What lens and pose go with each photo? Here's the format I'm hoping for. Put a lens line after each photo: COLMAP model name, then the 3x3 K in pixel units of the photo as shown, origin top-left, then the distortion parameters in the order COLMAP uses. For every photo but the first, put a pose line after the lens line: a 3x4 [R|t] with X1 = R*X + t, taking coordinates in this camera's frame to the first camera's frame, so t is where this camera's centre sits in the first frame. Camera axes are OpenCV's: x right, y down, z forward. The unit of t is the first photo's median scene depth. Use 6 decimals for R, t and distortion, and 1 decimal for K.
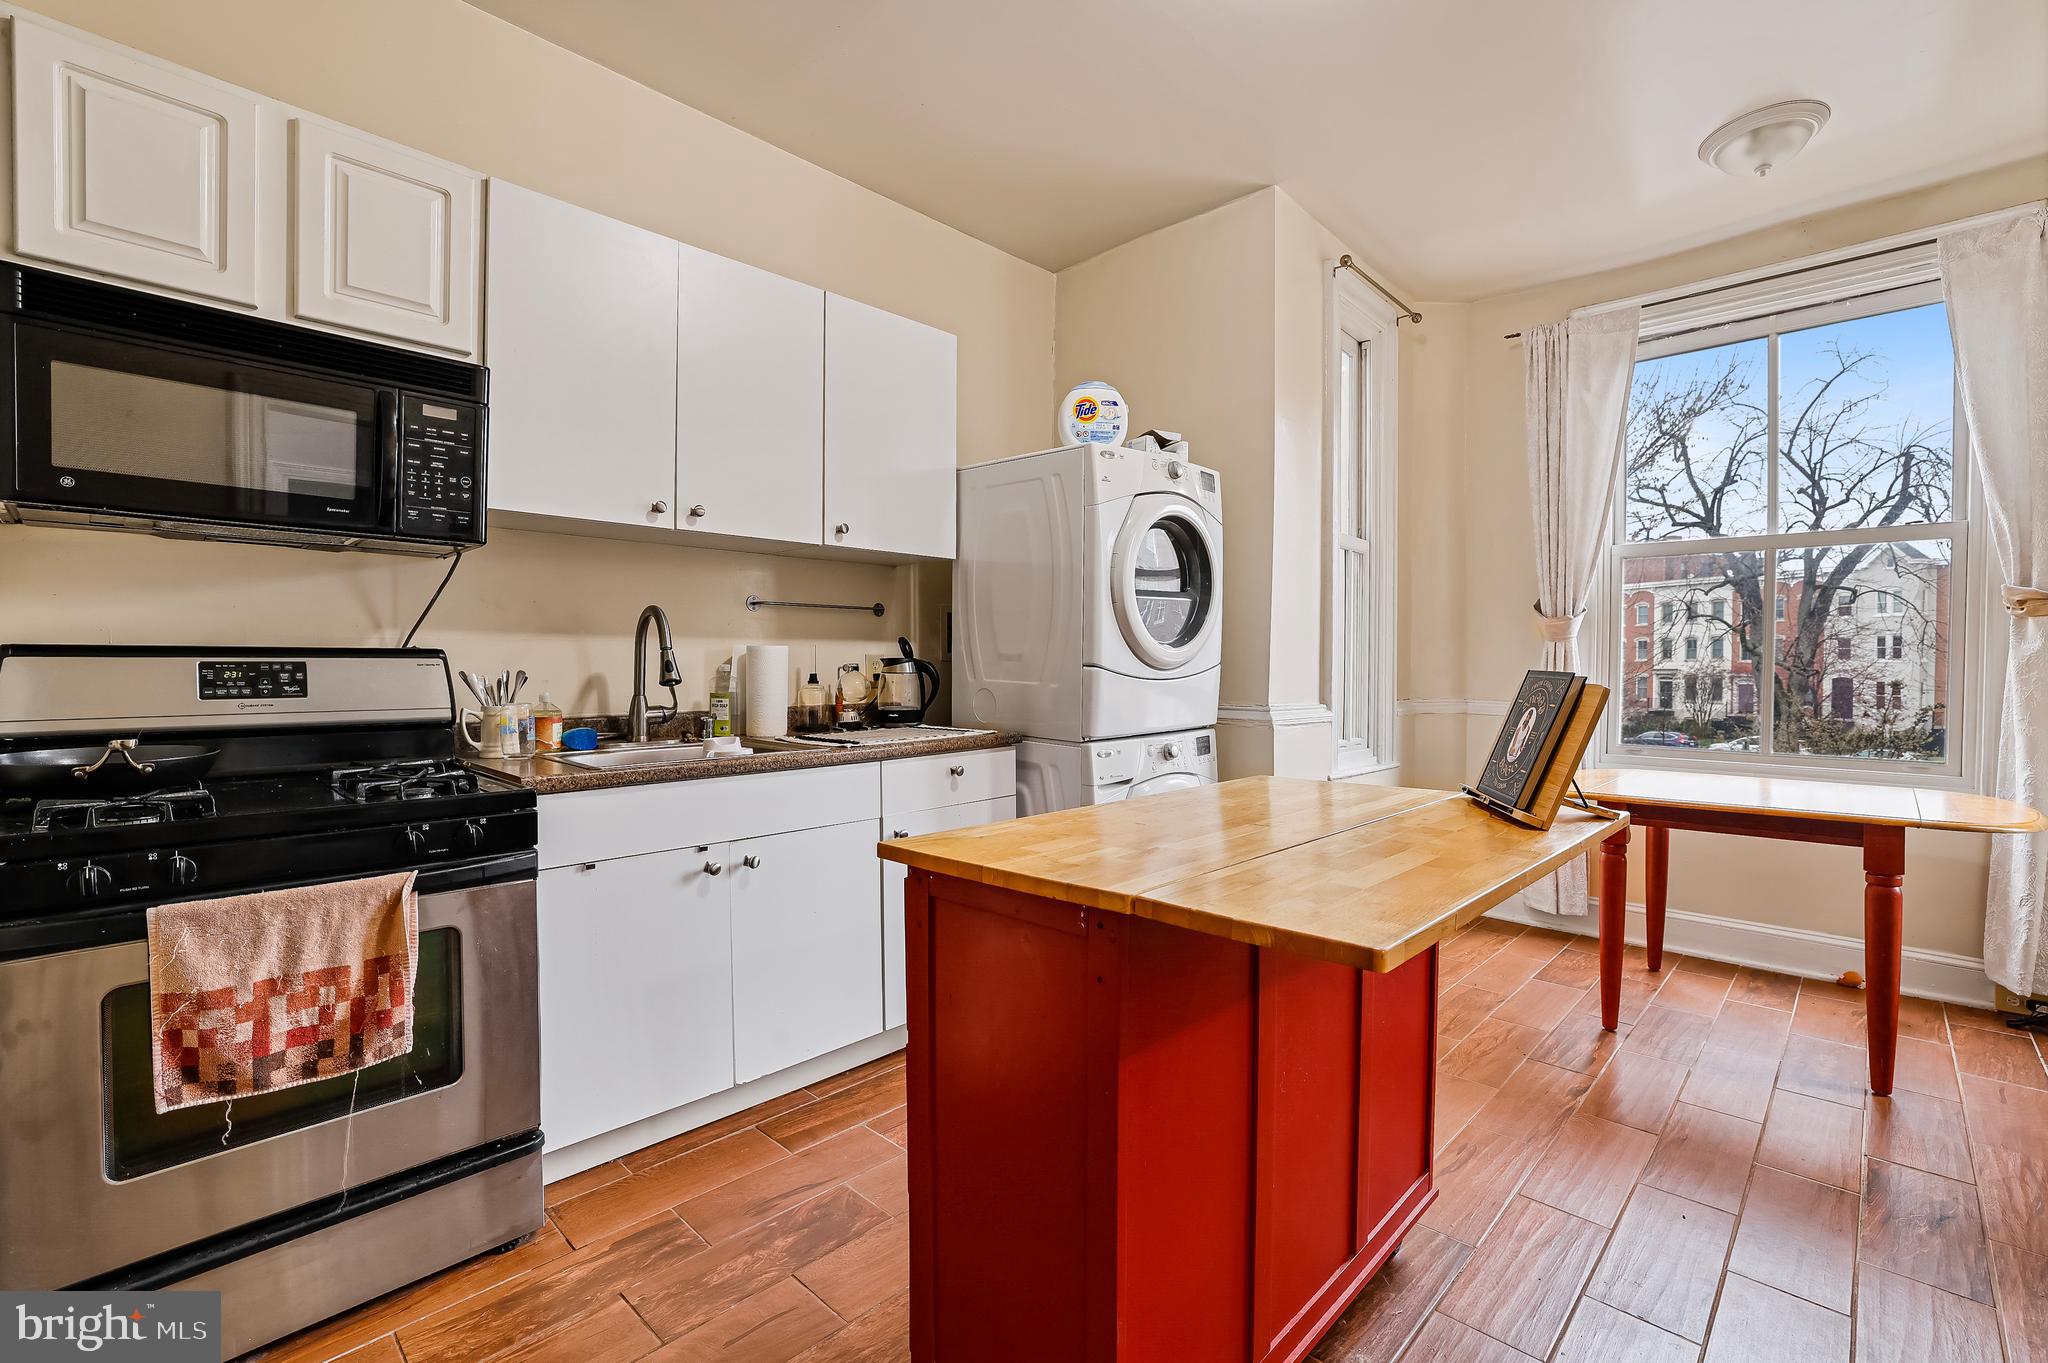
lens RADIAL K [[919.2, 0, 1024.0], [0, 919.2, 681.5], [0, 0, 1]] dist [-0.050296, 0.029292]
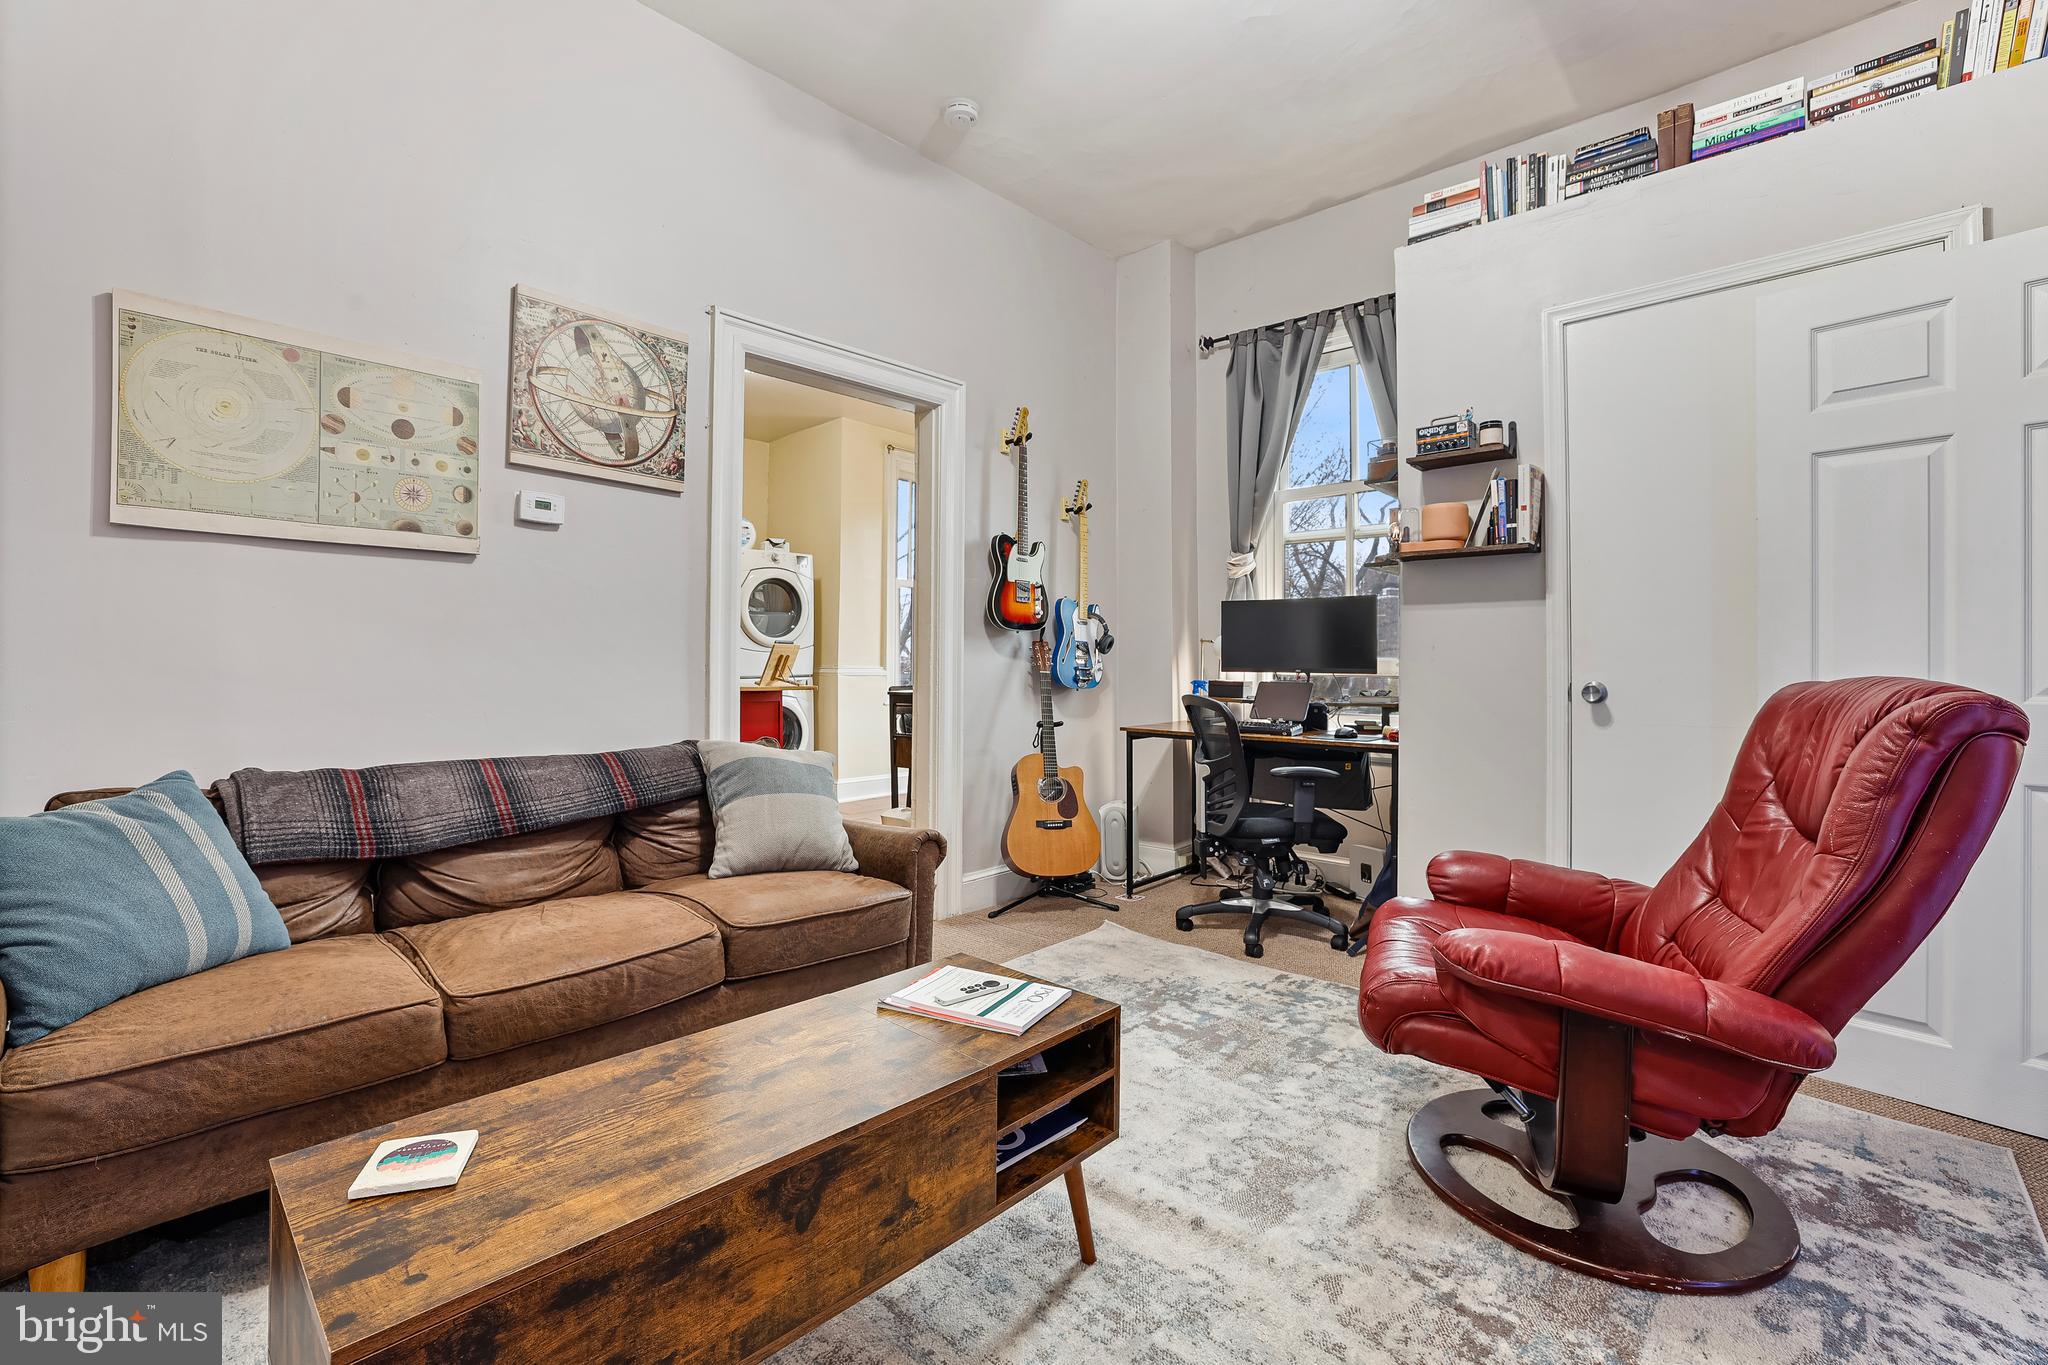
lens RADIAL K [[919.2, 0, 1024.0], [0, 919.2, 682.5], [0, 0, 1]] dist [-0.050296, 0.029292]
pose [[0.999949, 0.003898, -0.009294, 0.765444], [-0.003955, 0.999973, -0.006134, 0.081850], [0.009270, 0.006171, 0.999938, -1.180910]]
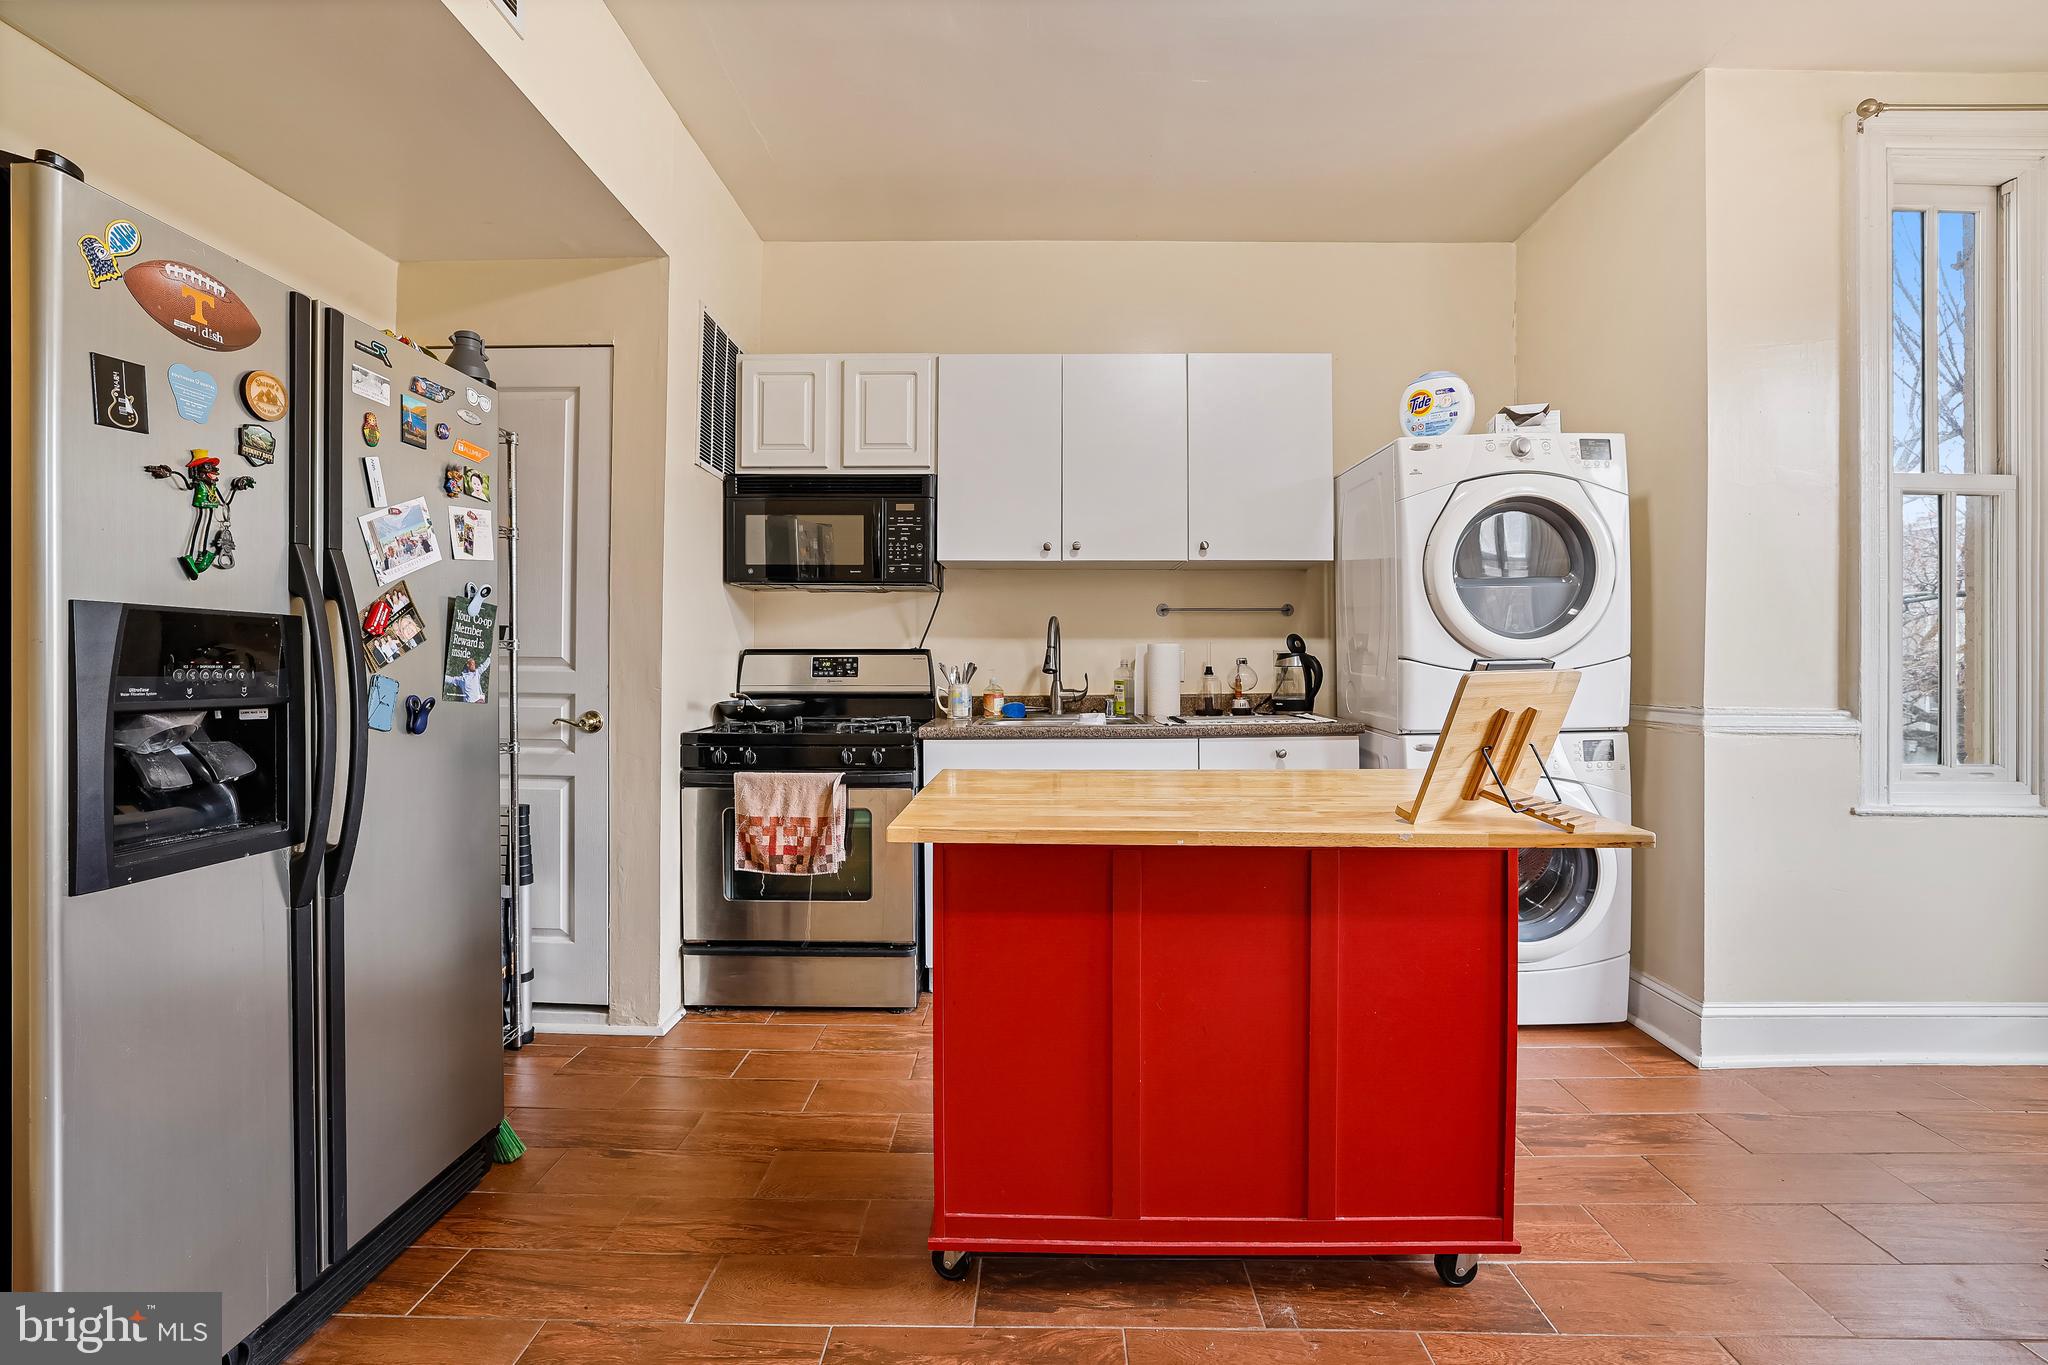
lens RADIAL K [[914.8, 0, 1024.1], [0, 914.8, 659.8], [0, 0, 1]] dist [-0.013561, 0.000508]
pose [[0.681696, -0.002697, -0.731630, 0.477335], [-0.013762, 0.999769, -0.016508, 0.005521], [0.731506, 0.021323, 0.681502, 0.011002]]
